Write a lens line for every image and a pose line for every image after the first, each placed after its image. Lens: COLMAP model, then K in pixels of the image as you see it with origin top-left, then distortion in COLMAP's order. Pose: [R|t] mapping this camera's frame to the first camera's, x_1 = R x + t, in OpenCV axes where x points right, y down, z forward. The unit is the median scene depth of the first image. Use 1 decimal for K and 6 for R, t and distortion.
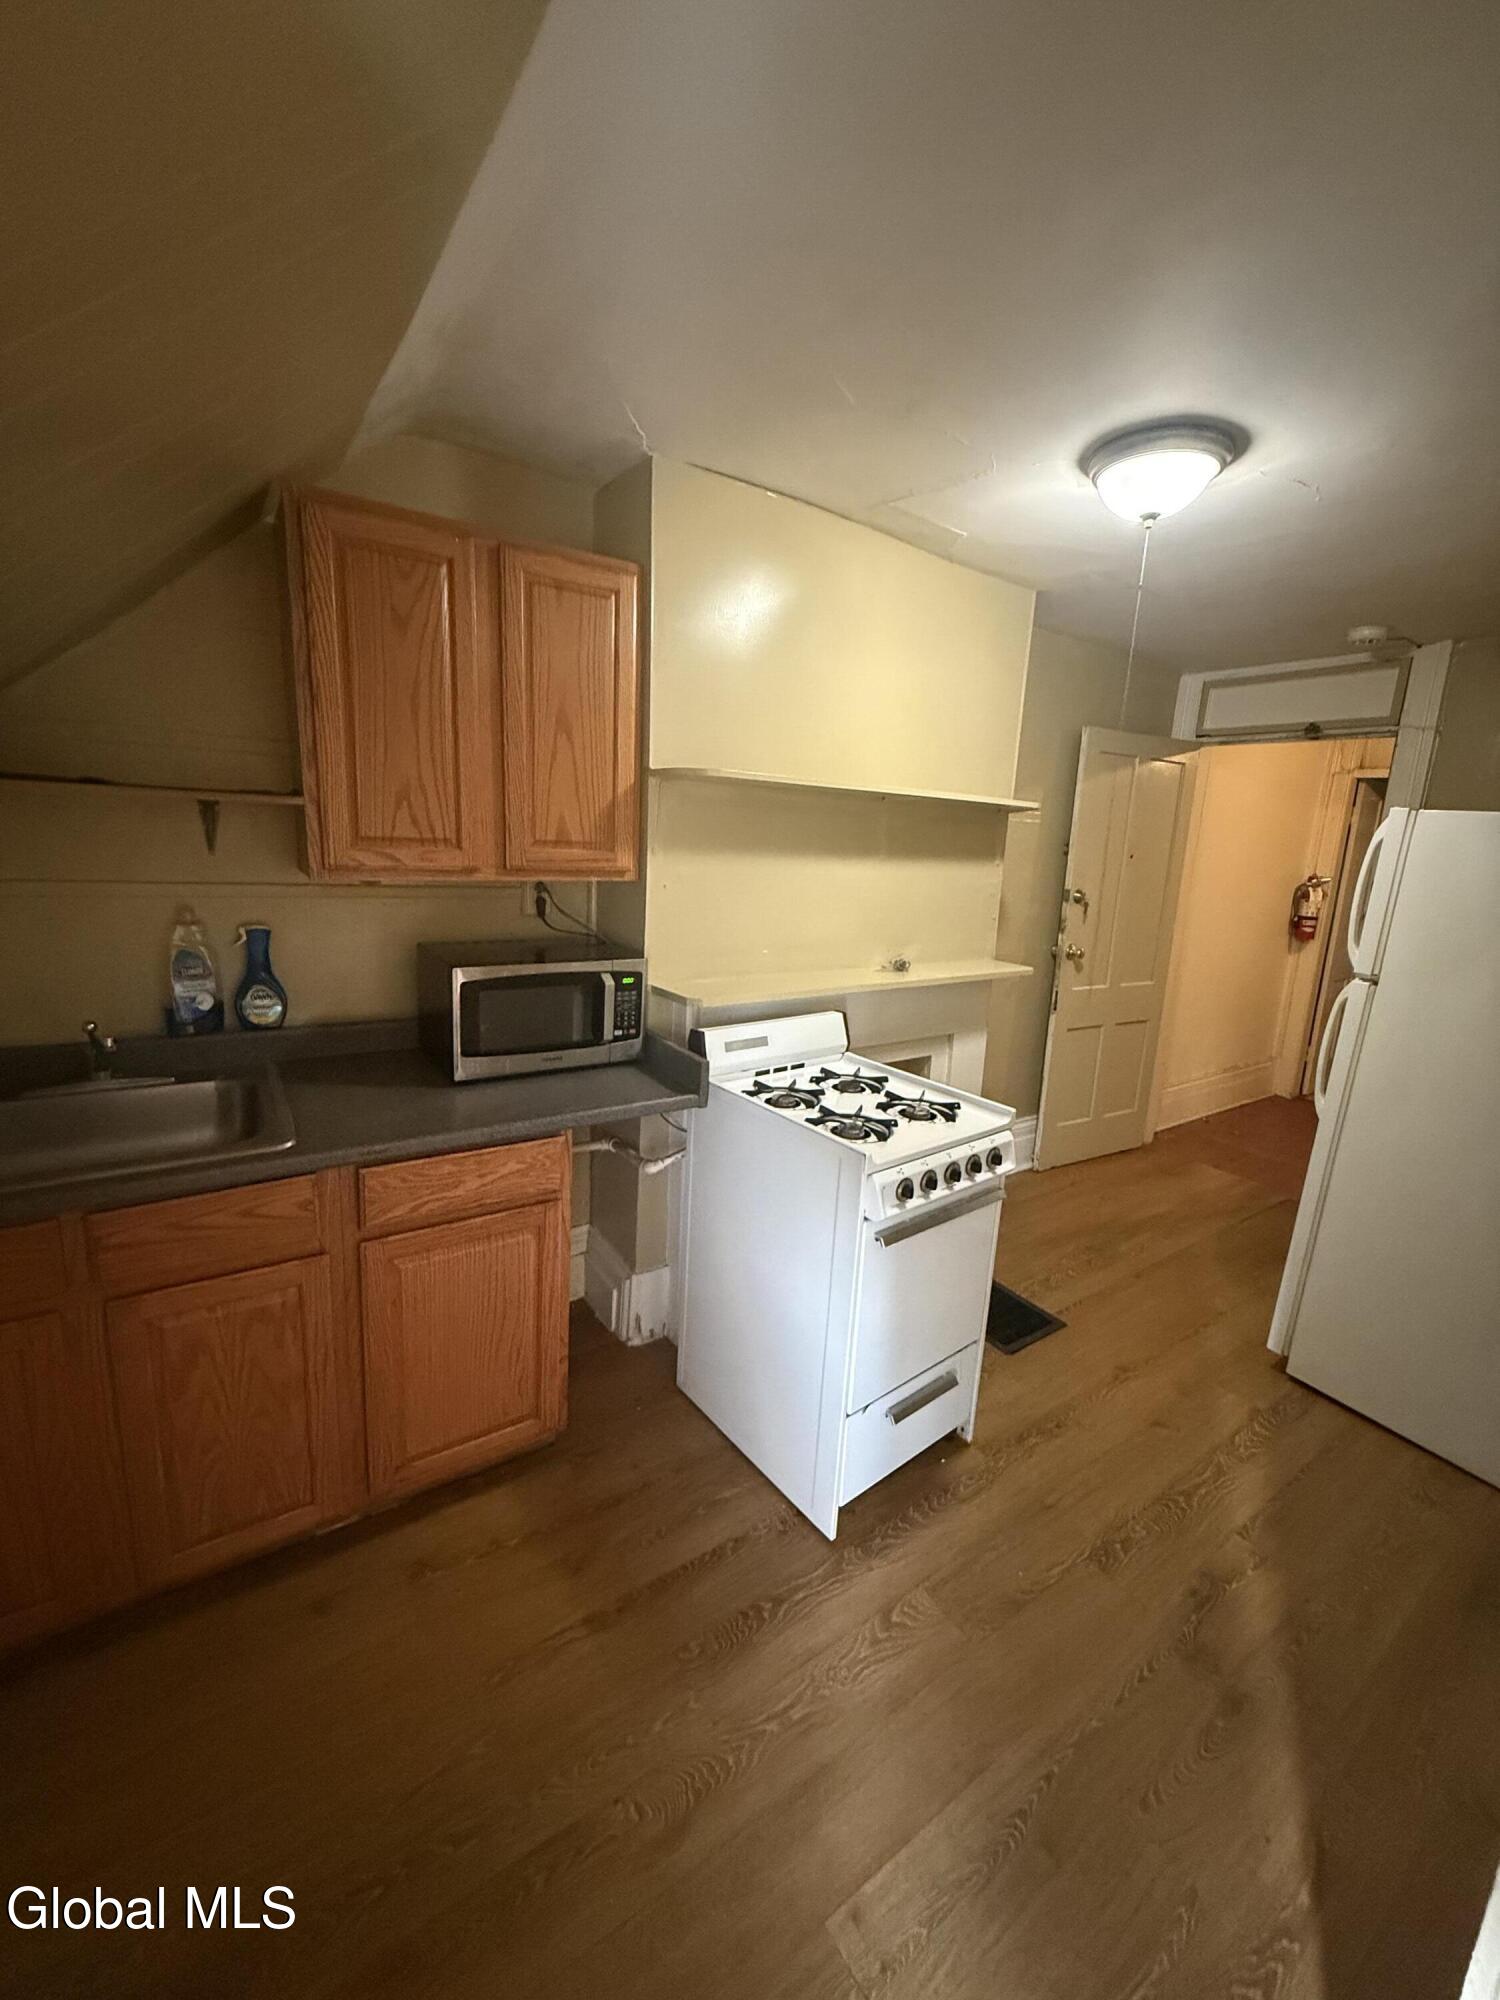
lens RADIAL K [[796.8, 0, 753.5], [0, 796.8, 998.6], [0, 0, 1]] dist [-0.001241, 0.000203]
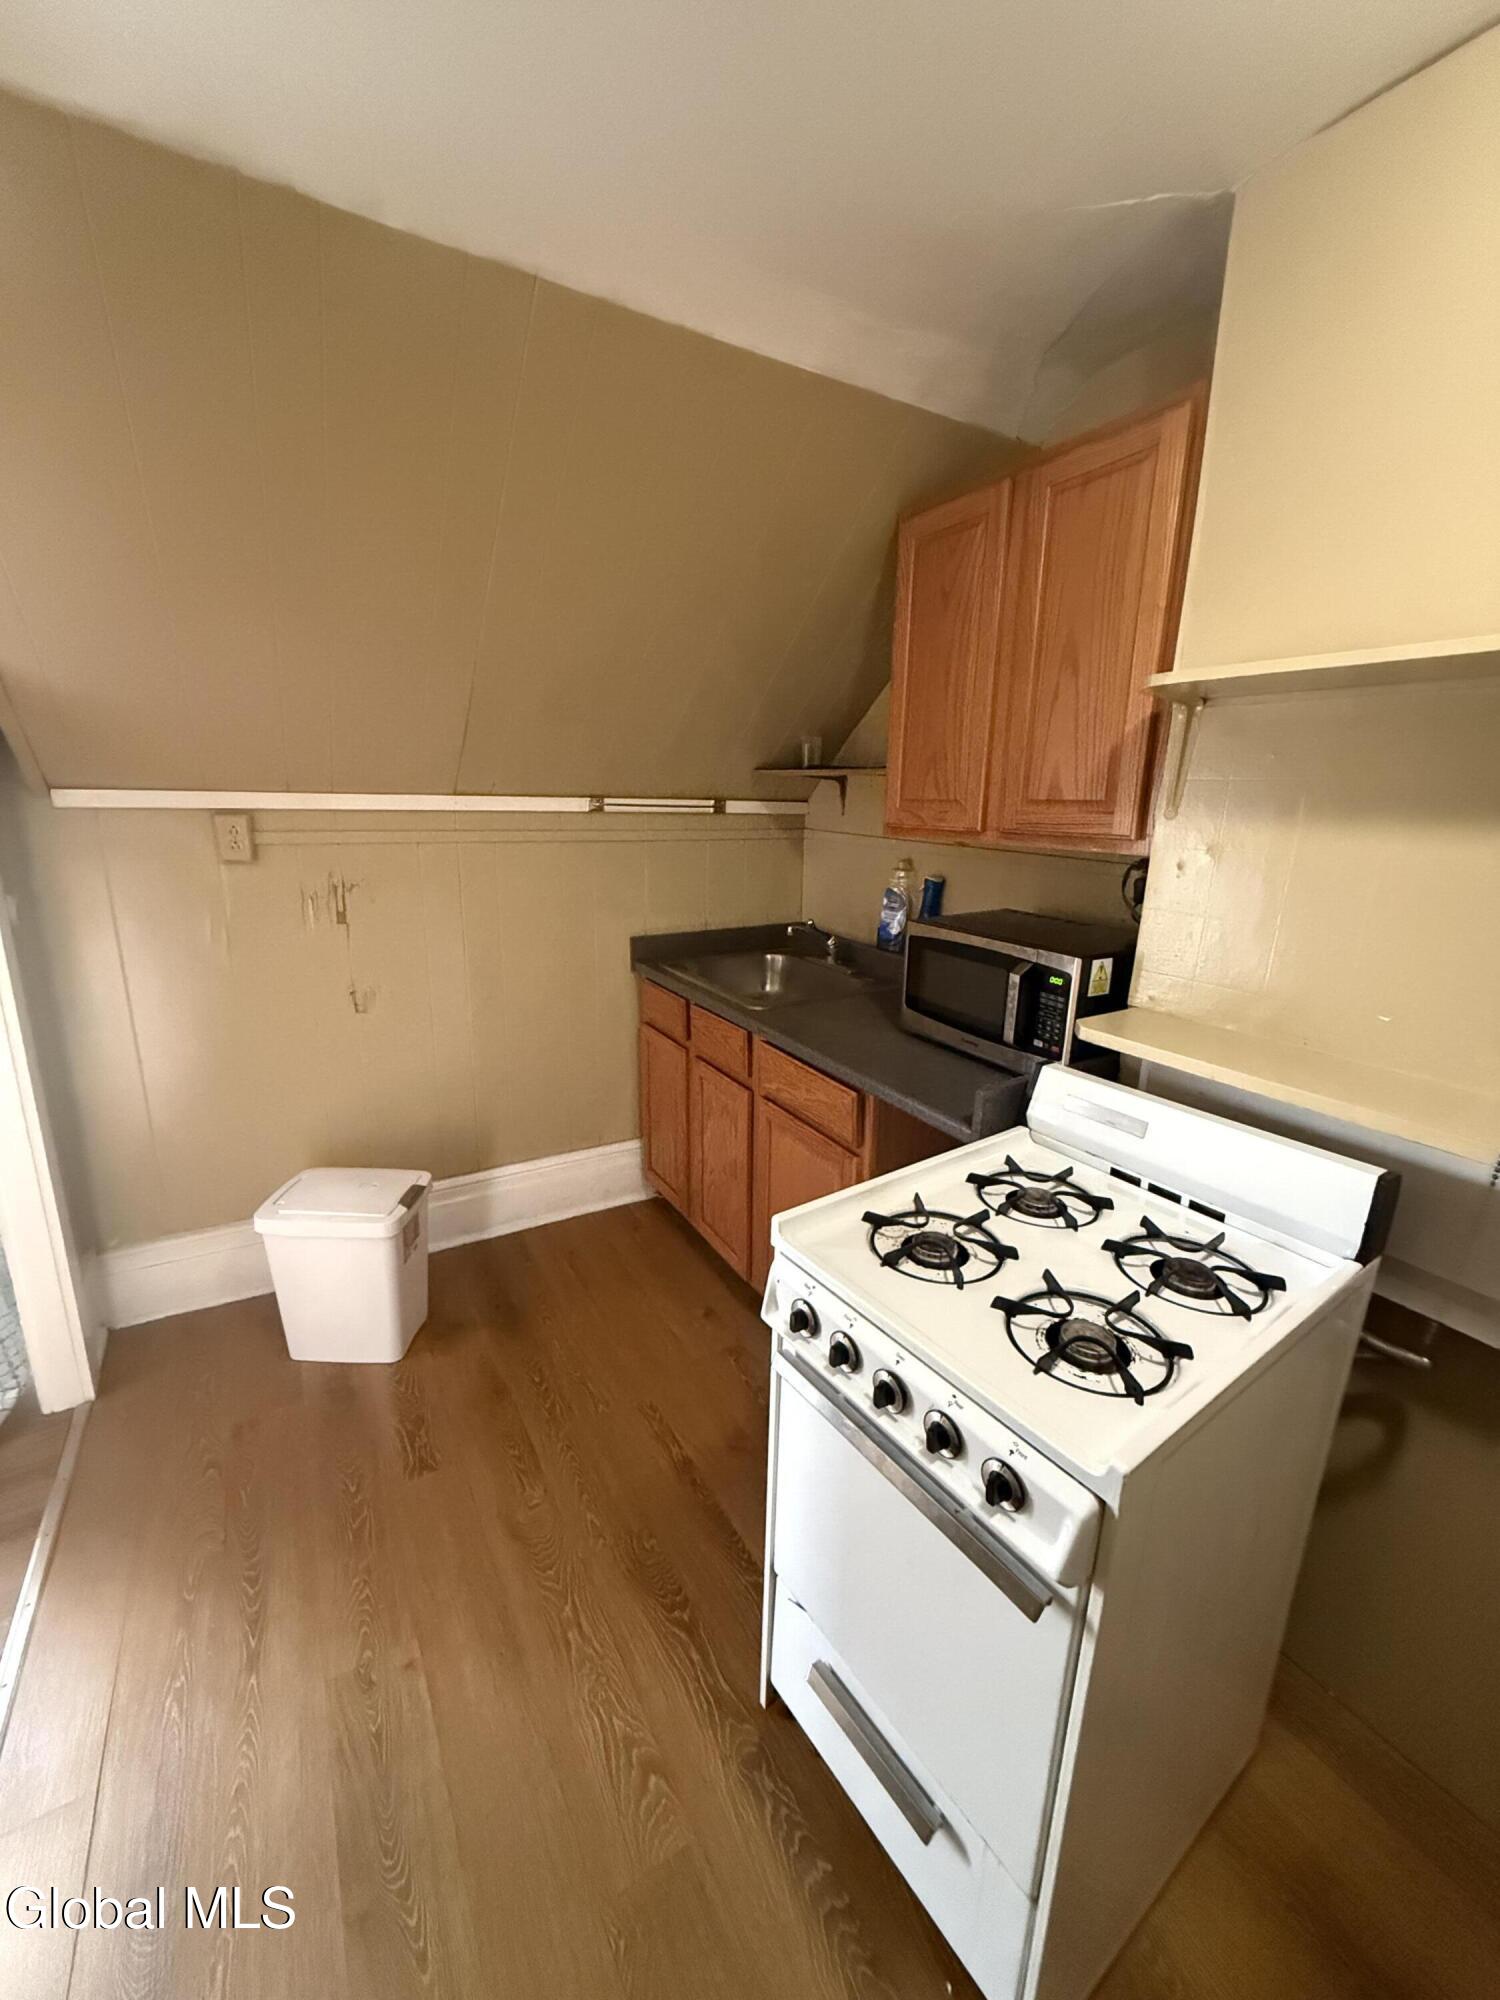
lens RADIAL K [[796.8, 0, 753.5], [0, 796.8, 998.6], [0, 0, 1]] dist [-0.001241, 0.000203]
pose [[-0.056181, 0.202404, -0.977689, 0.641548], [-0.224447, 0.951611, 0.209903, -0.107229], [0.972866, 0.231232, -0.008033, 0.765932]]
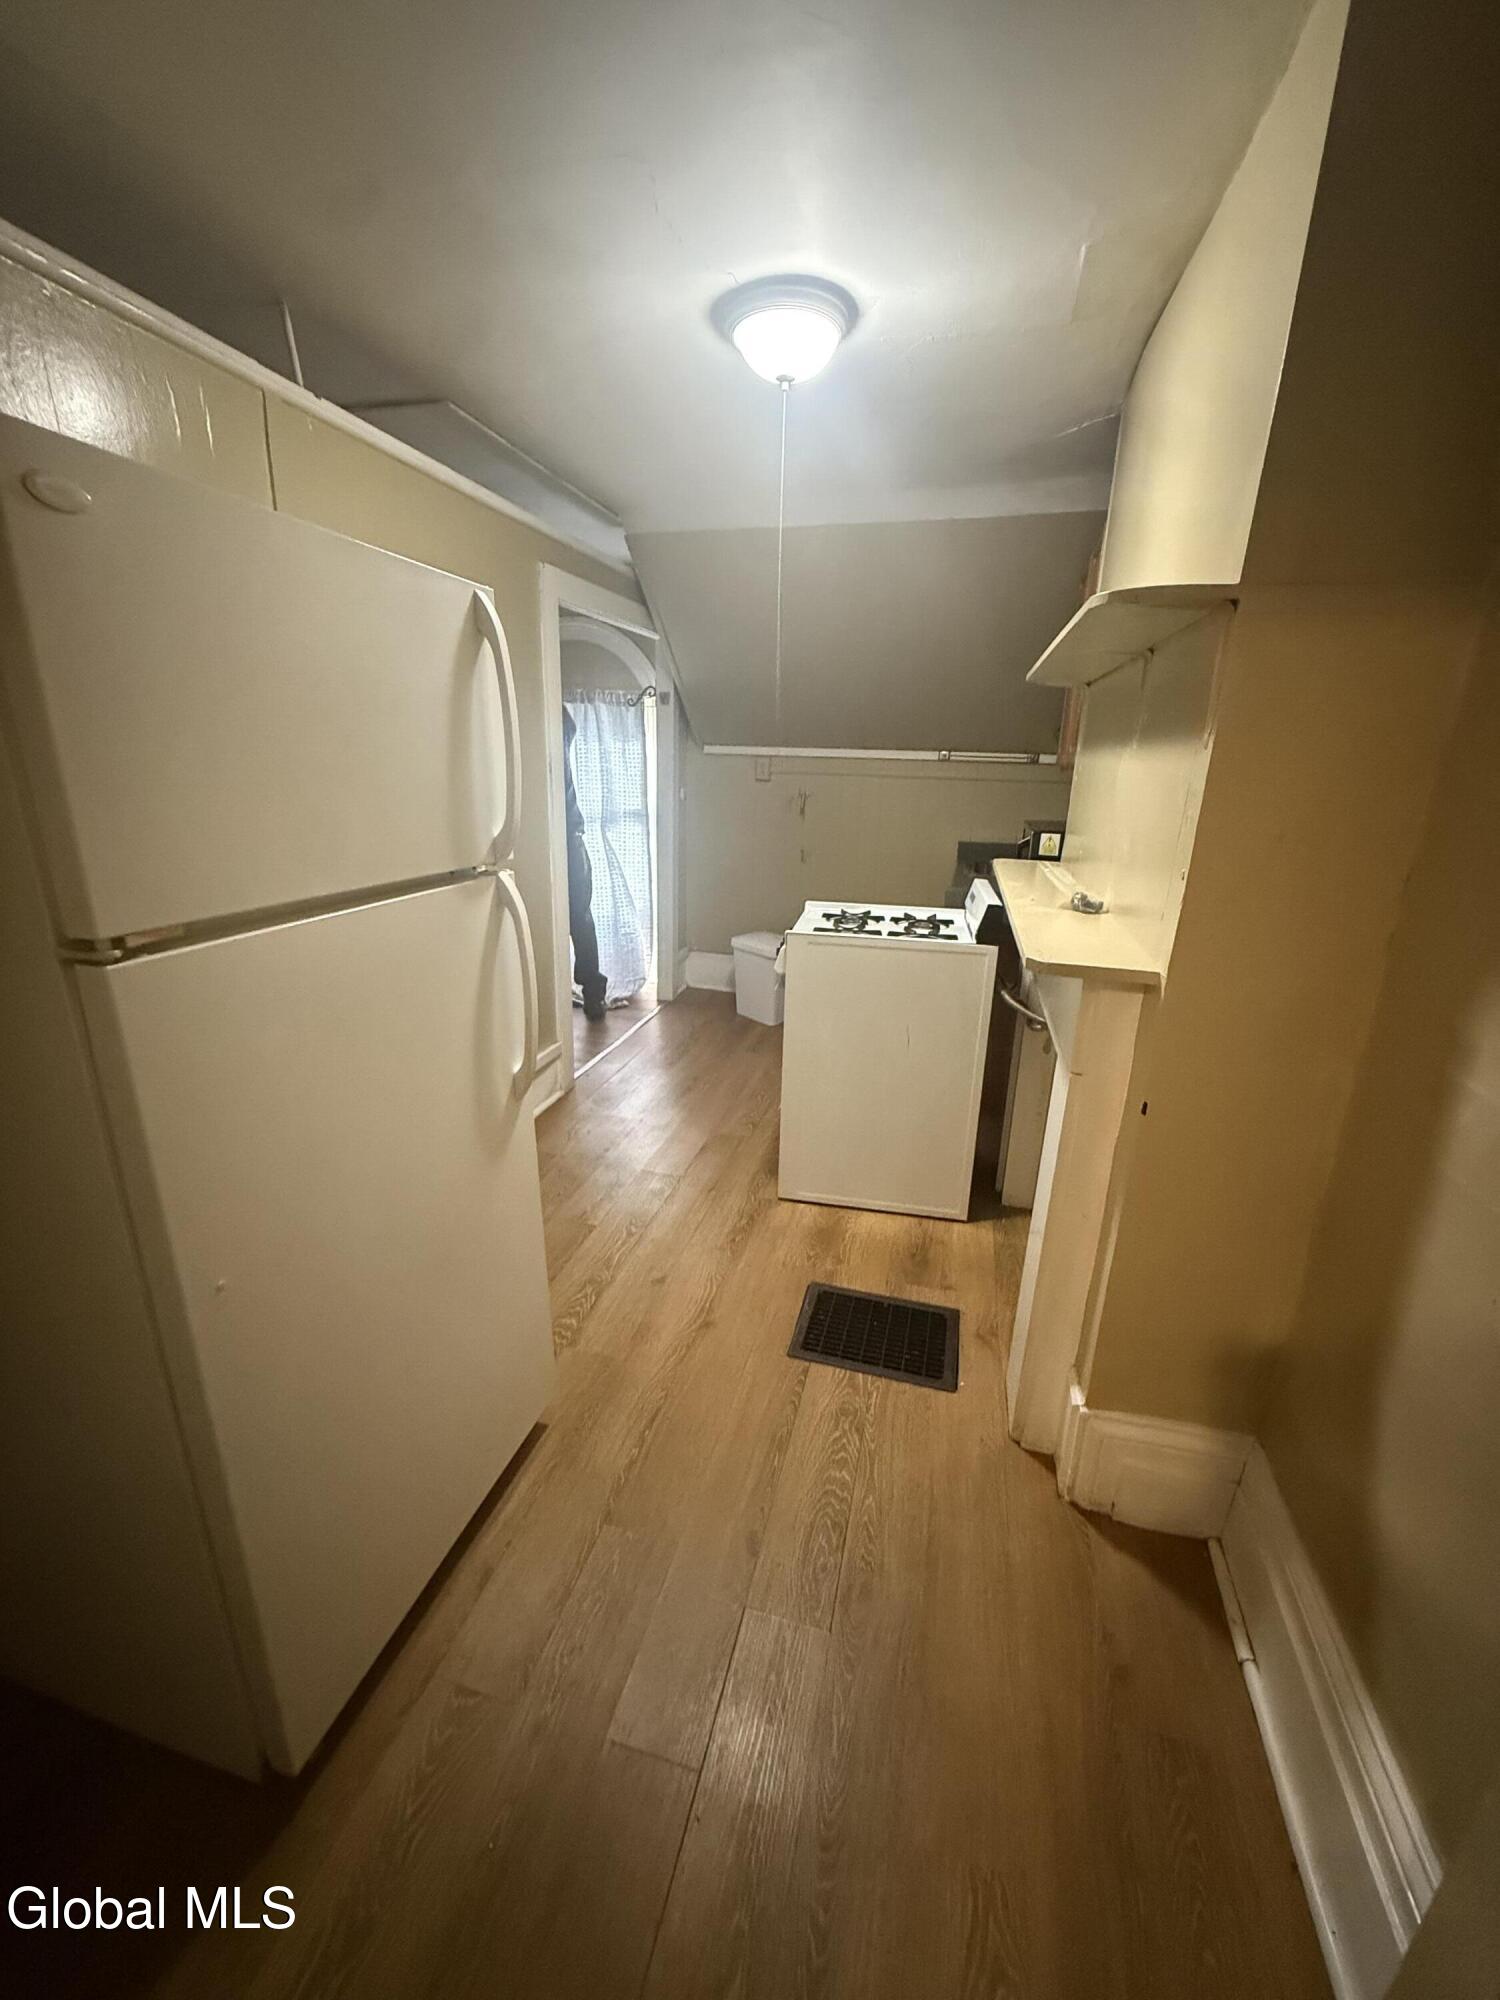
lens RADIAL K [[796.8, 0, 753.5], [0, 796.8, 998.6], [0, 0, 1]] dist [-0.001241, 0.000203]
pose [[-0.753476, 0.142110, -0.641934, 1.247362], [-0.182155, 0.893021, 0.411502, -0.302236], [0.631739, 0.426988, -0.646983, 1.923621]]
